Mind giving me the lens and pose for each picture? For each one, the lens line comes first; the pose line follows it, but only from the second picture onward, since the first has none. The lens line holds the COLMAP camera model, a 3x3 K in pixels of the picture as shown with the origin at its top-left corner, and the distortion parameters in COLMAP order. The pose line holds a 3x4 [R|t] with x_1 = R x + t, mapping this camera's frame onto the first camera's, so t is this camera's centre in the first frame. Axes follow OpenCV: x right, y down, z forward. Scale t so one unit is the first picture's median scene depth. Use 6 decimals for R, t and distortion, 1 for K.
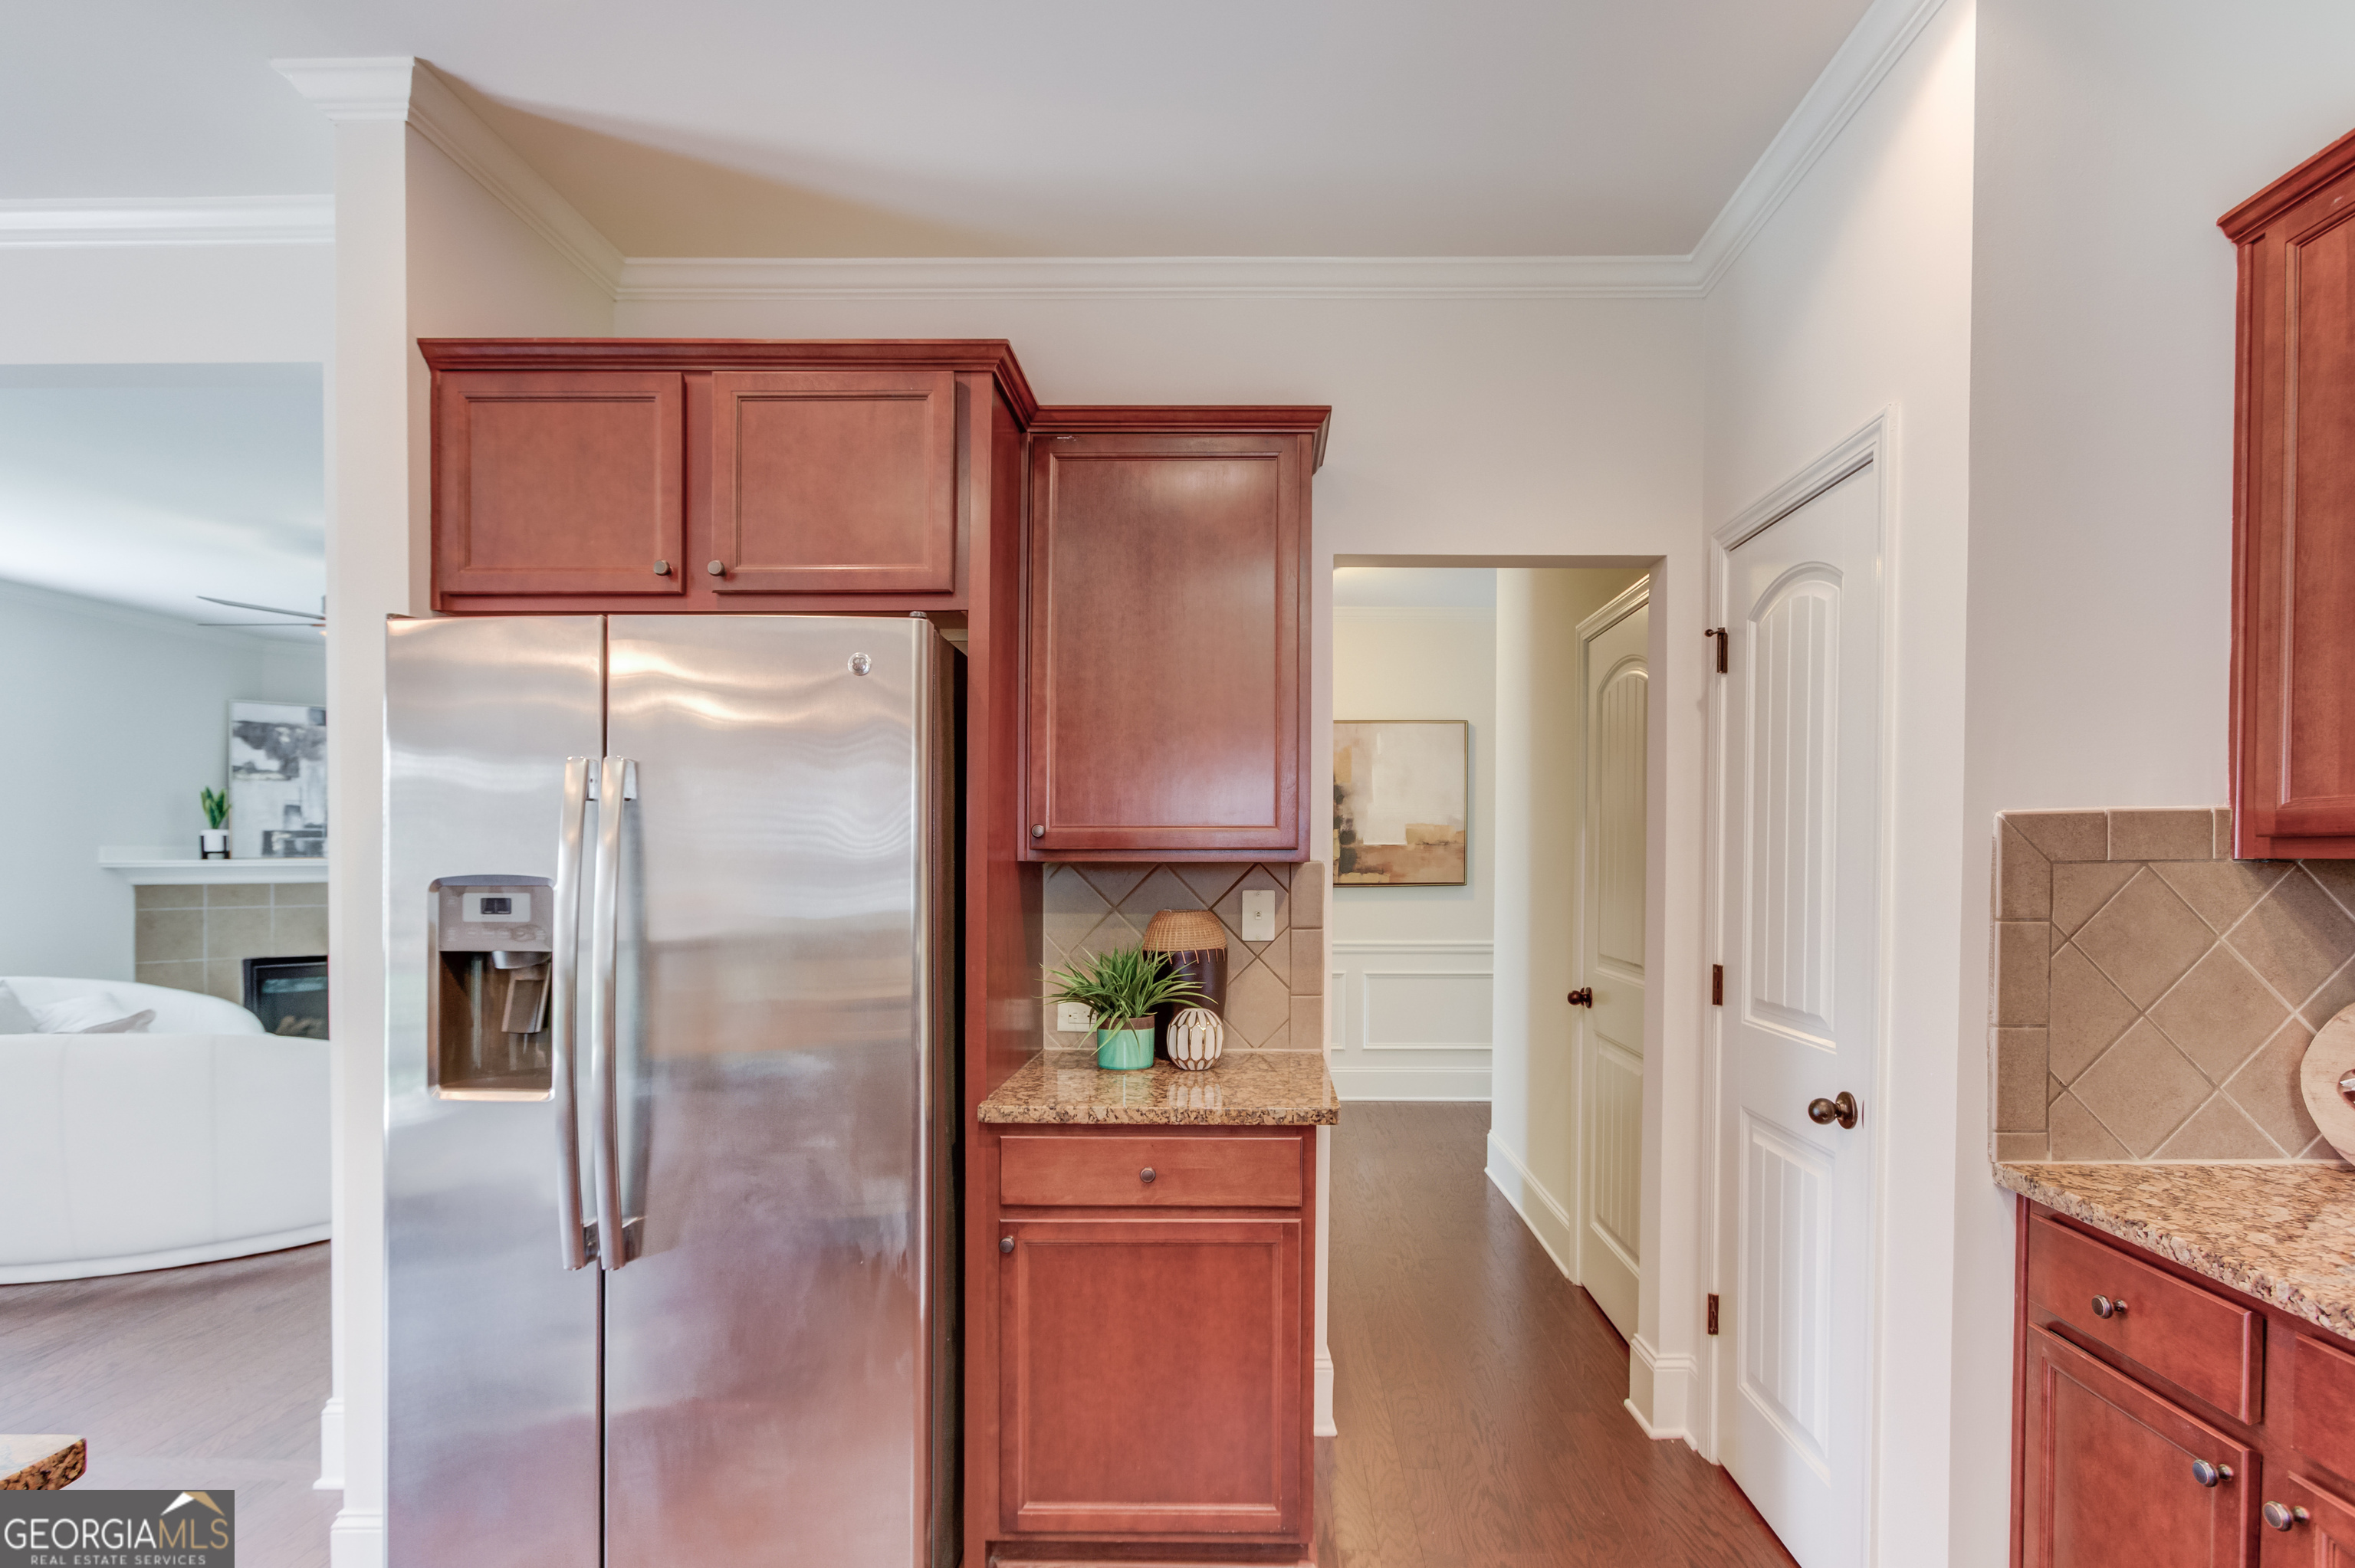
lens RADIAL K [[1148.5, 0, 1132.1], [0, 1148.5, 861.9], [0, 0, 1]] dist [-0.002974, 0.001794]
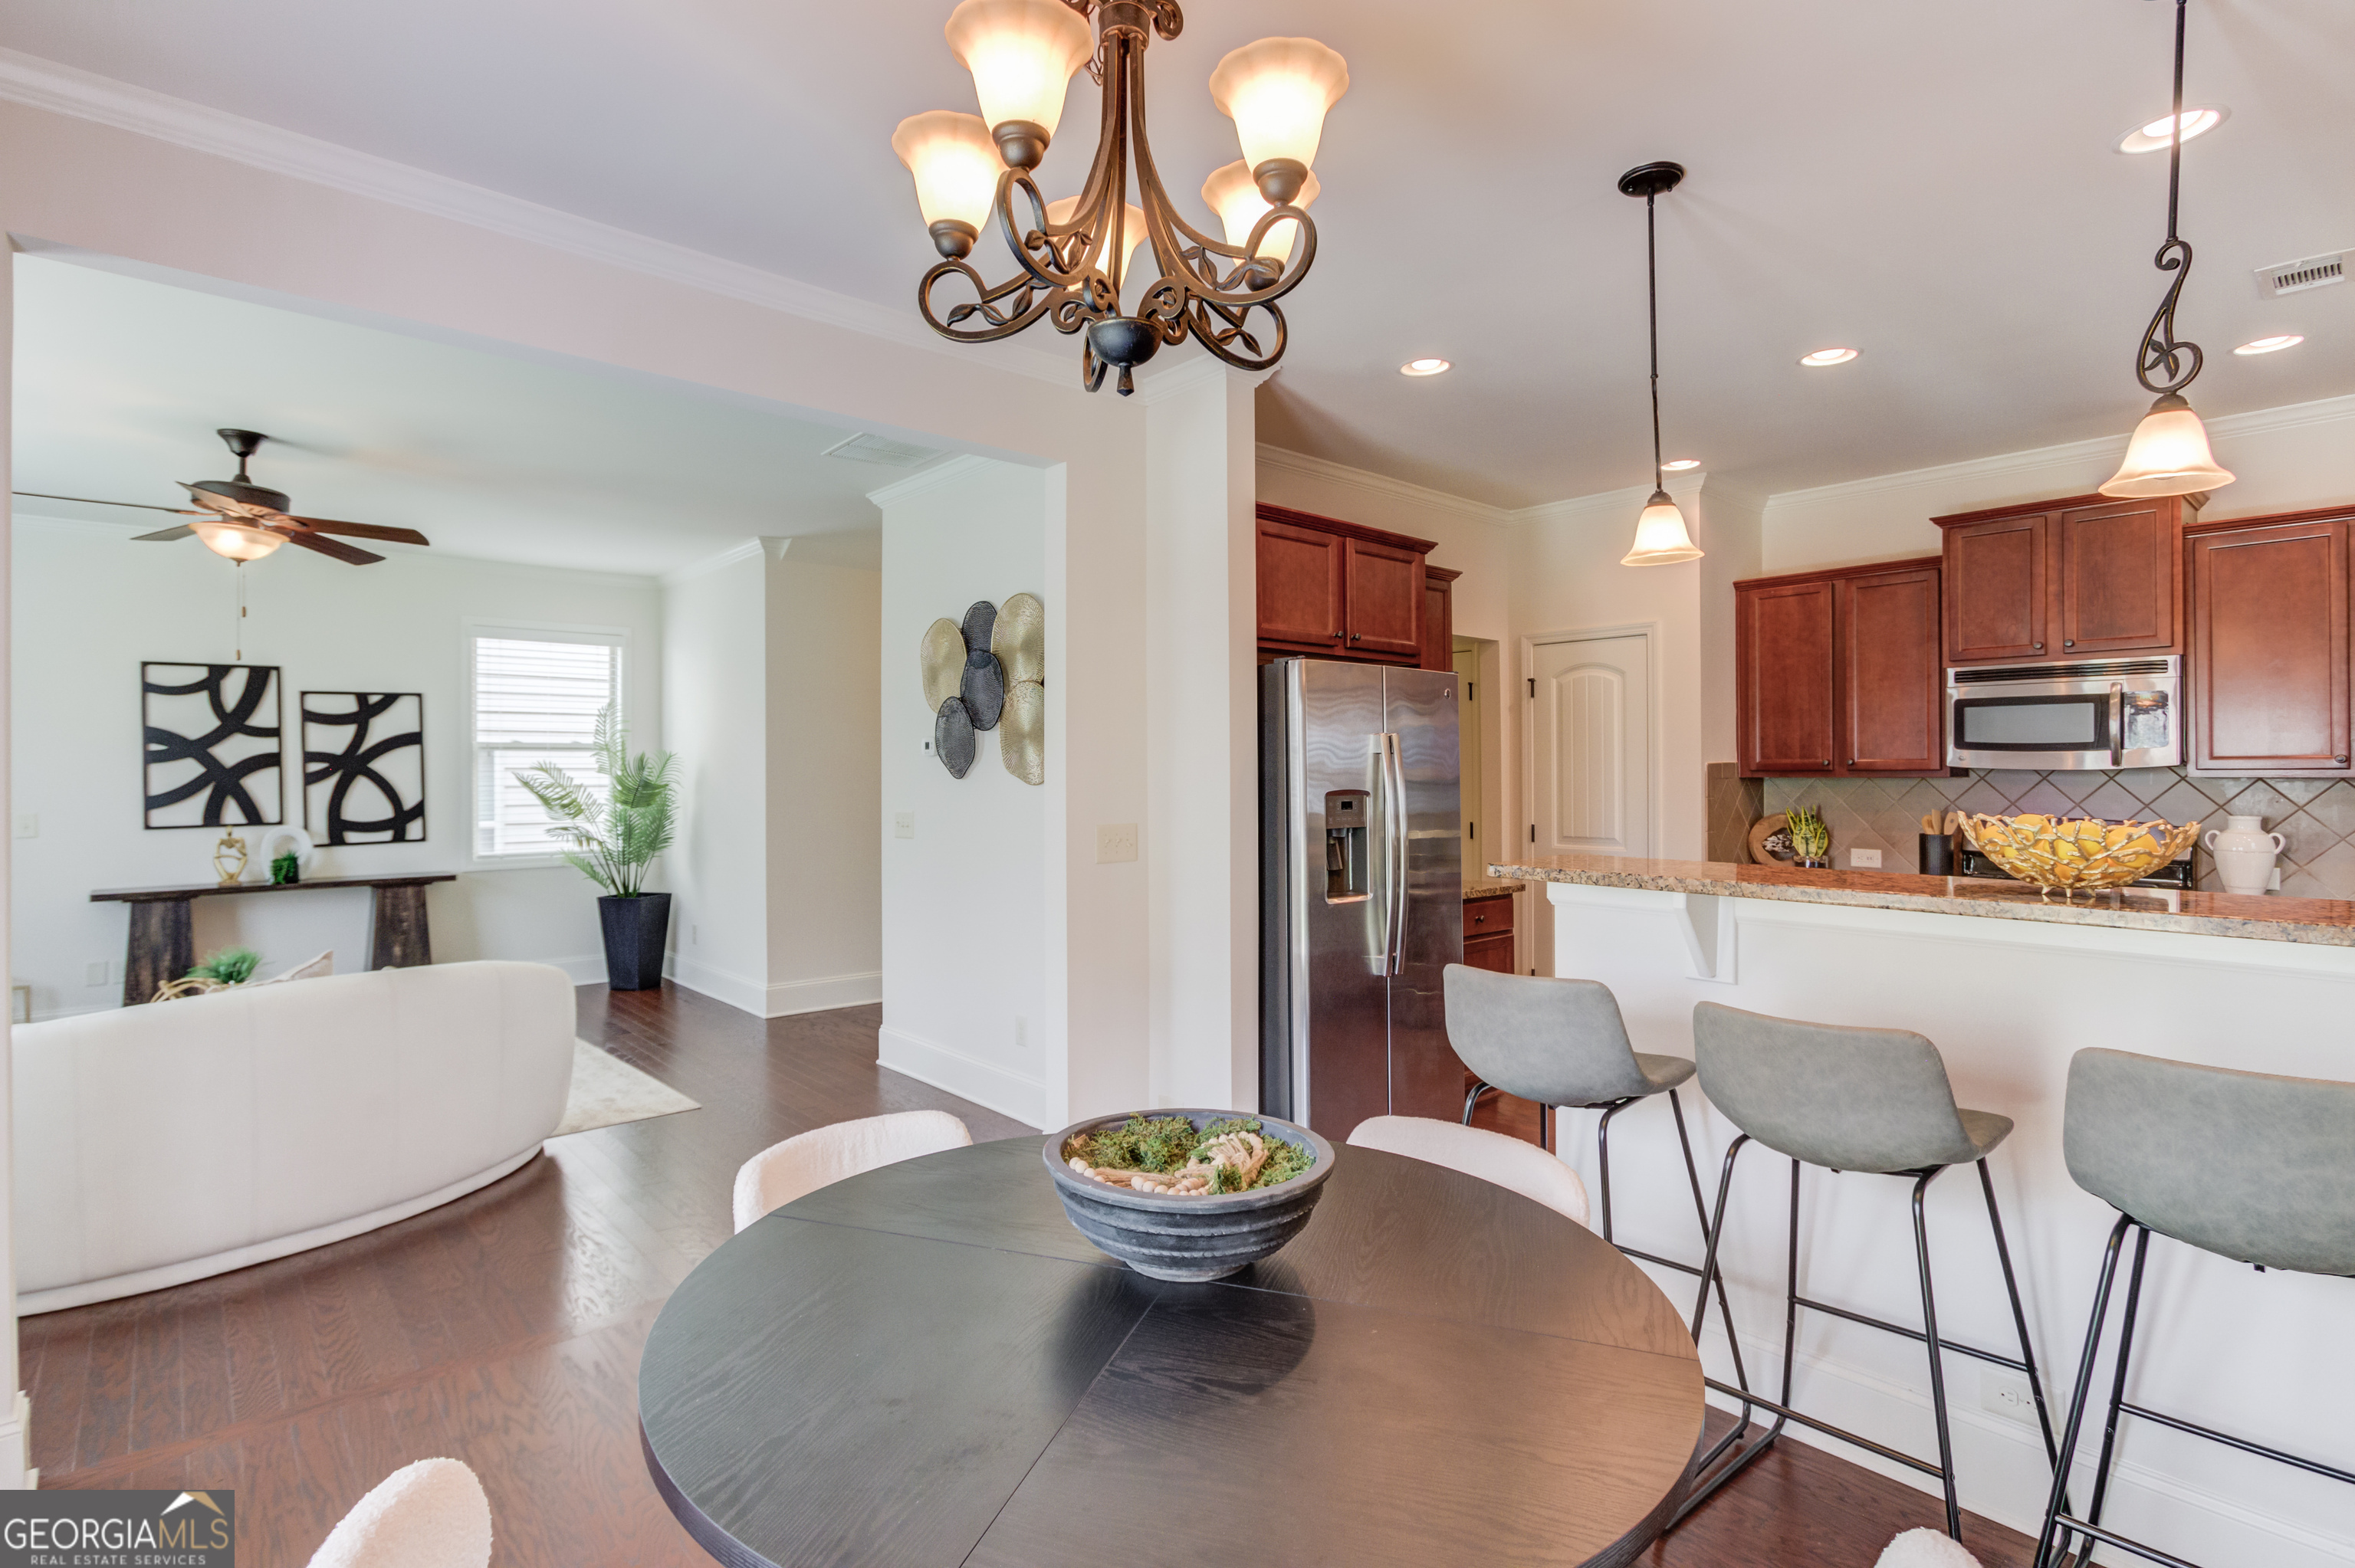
lens RADIAL K [[1148.5, 0, 1188.3], [0, 1148.5, 768.0], [0, 0, 1]] dist [-0.002974, 0.001794]
pose [[0.727013, -0.000957, 0.686623, -1.933845], [0.013307, 0.999831, -0.012696, -0.005552], [-0.686495, 0.018367, 0.726902, -0.246654]]
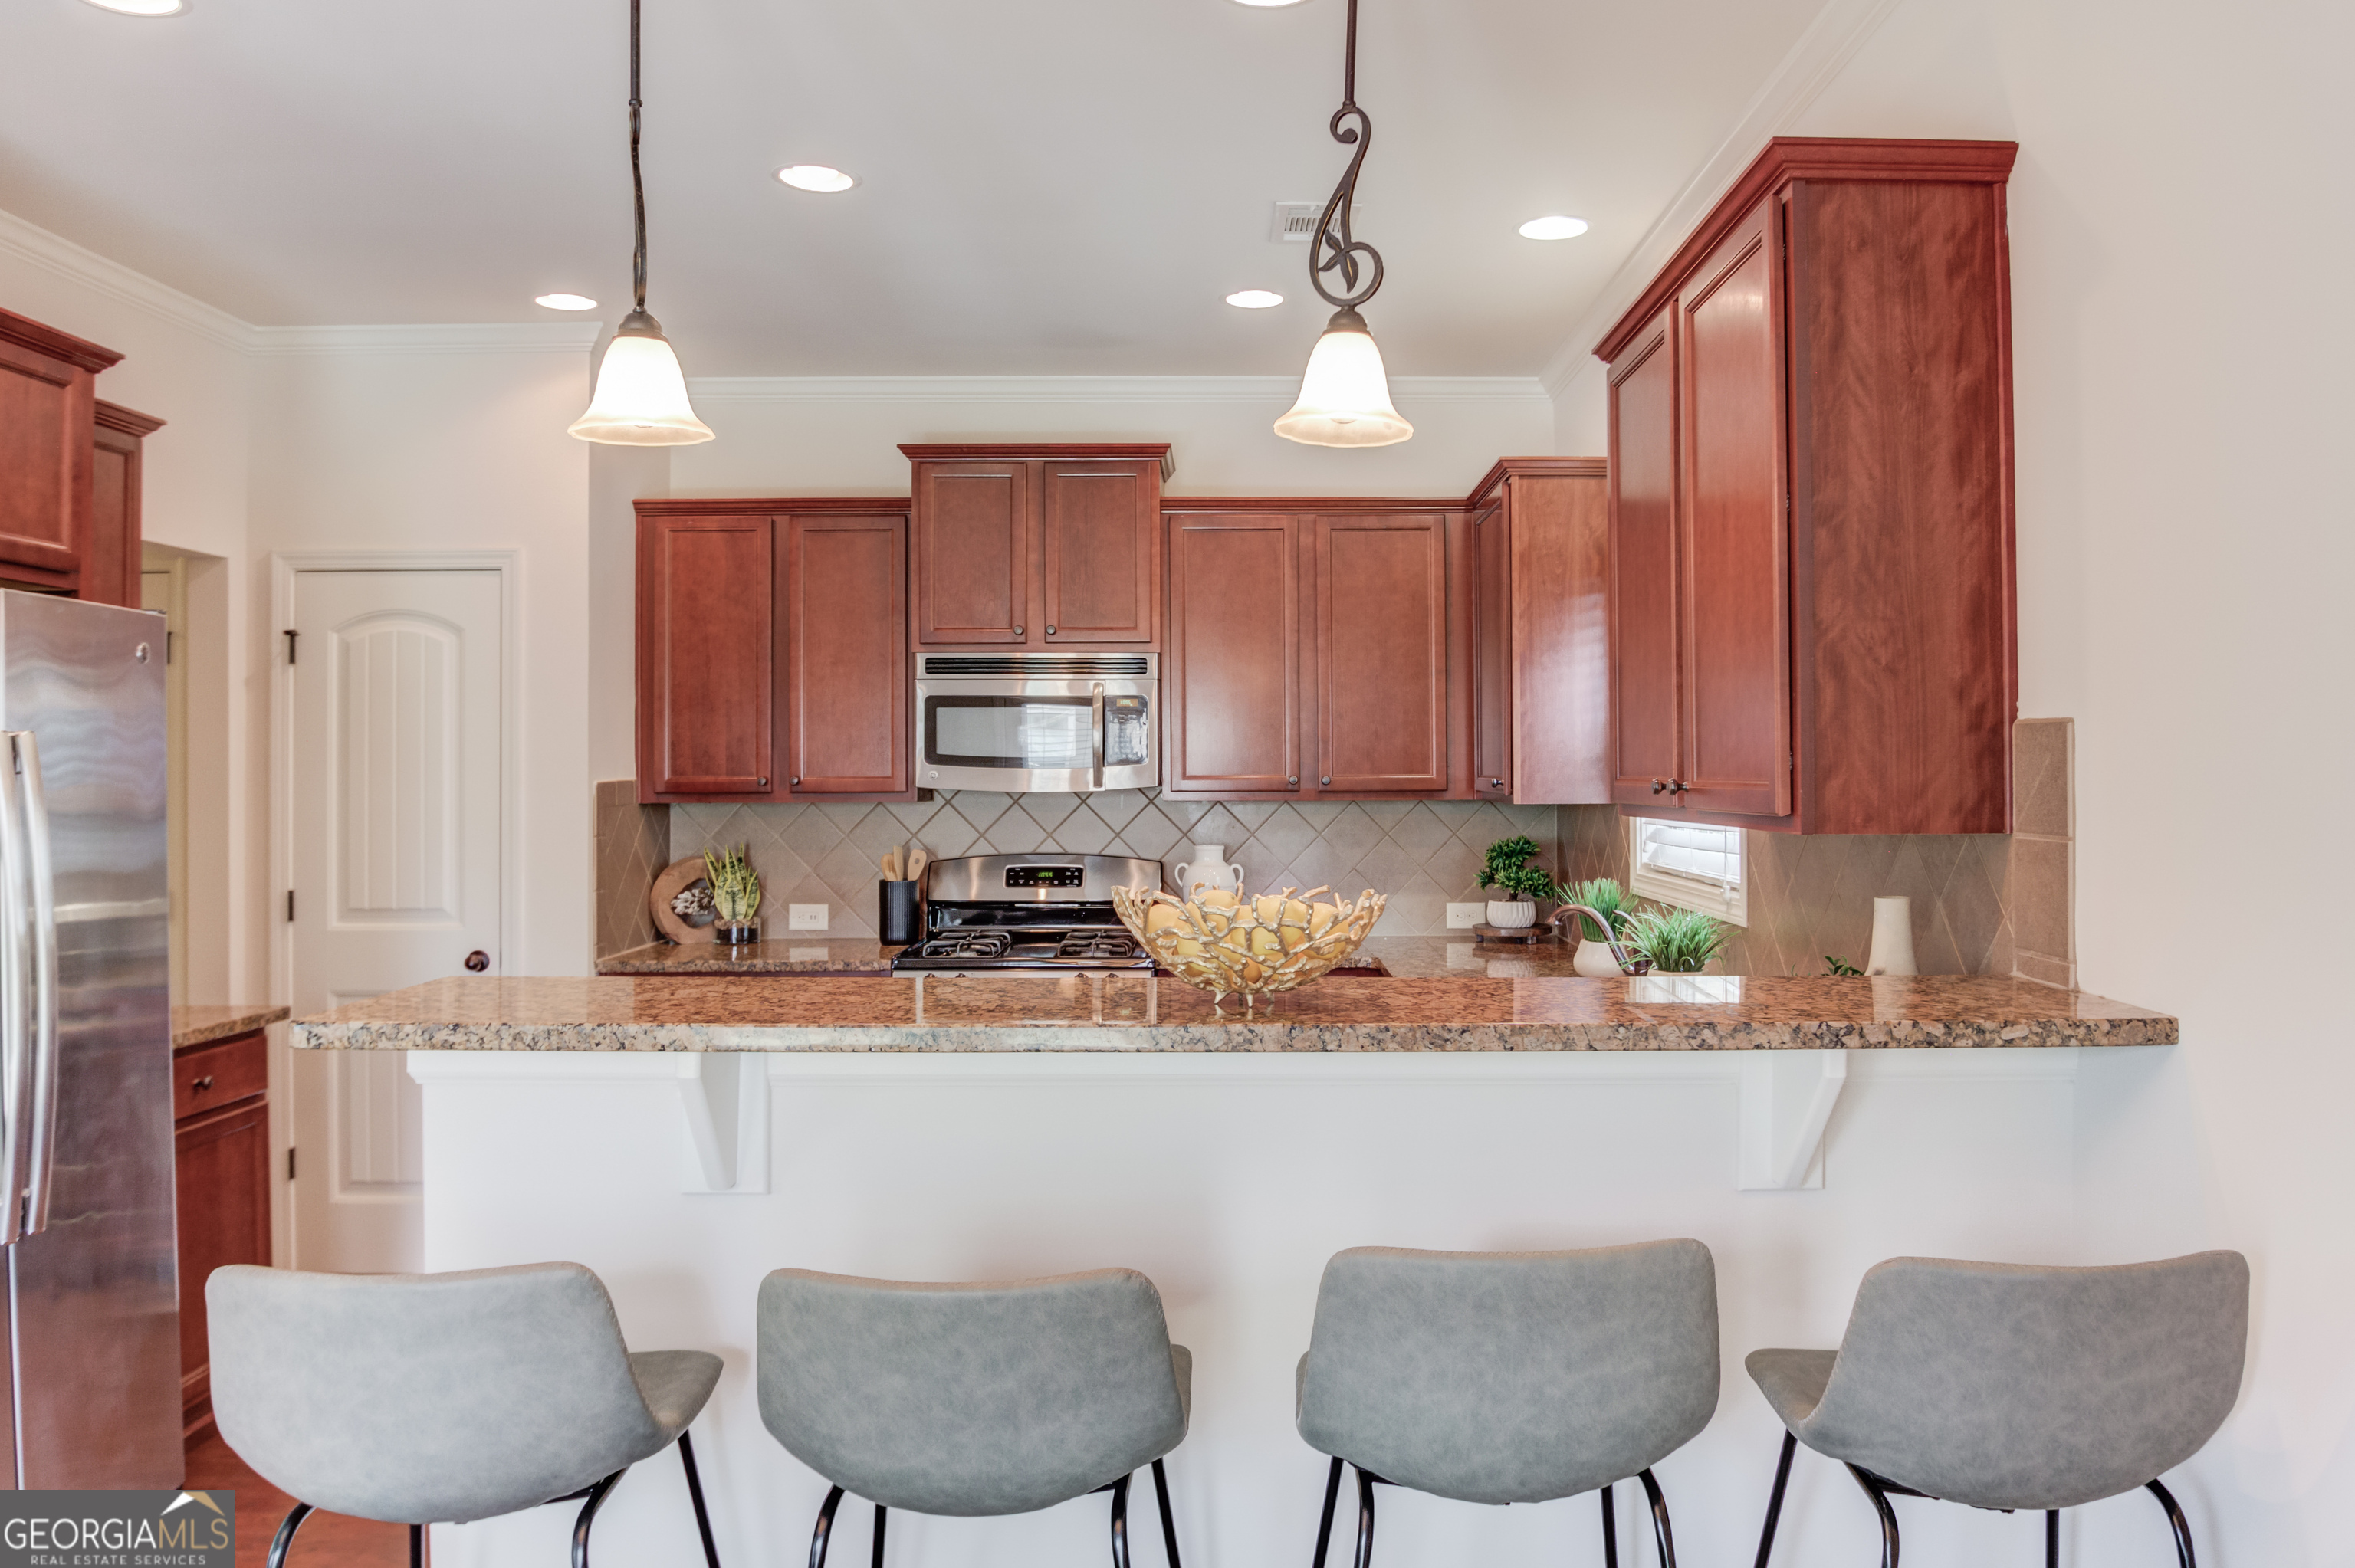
lens RADIAL K [[1686.2, 0, 1265.6], [0, 1686.2, 747.5], [0, 0, 1]] dist [-0.039627, -0.009095]
pose [[-0.035192, 0.014446, 0.999276, -1.722496], [0.016211, 0.999772, -0.013882, -0.033804], [-0.999249, 0.015711, -0.035418, -0.040930]]
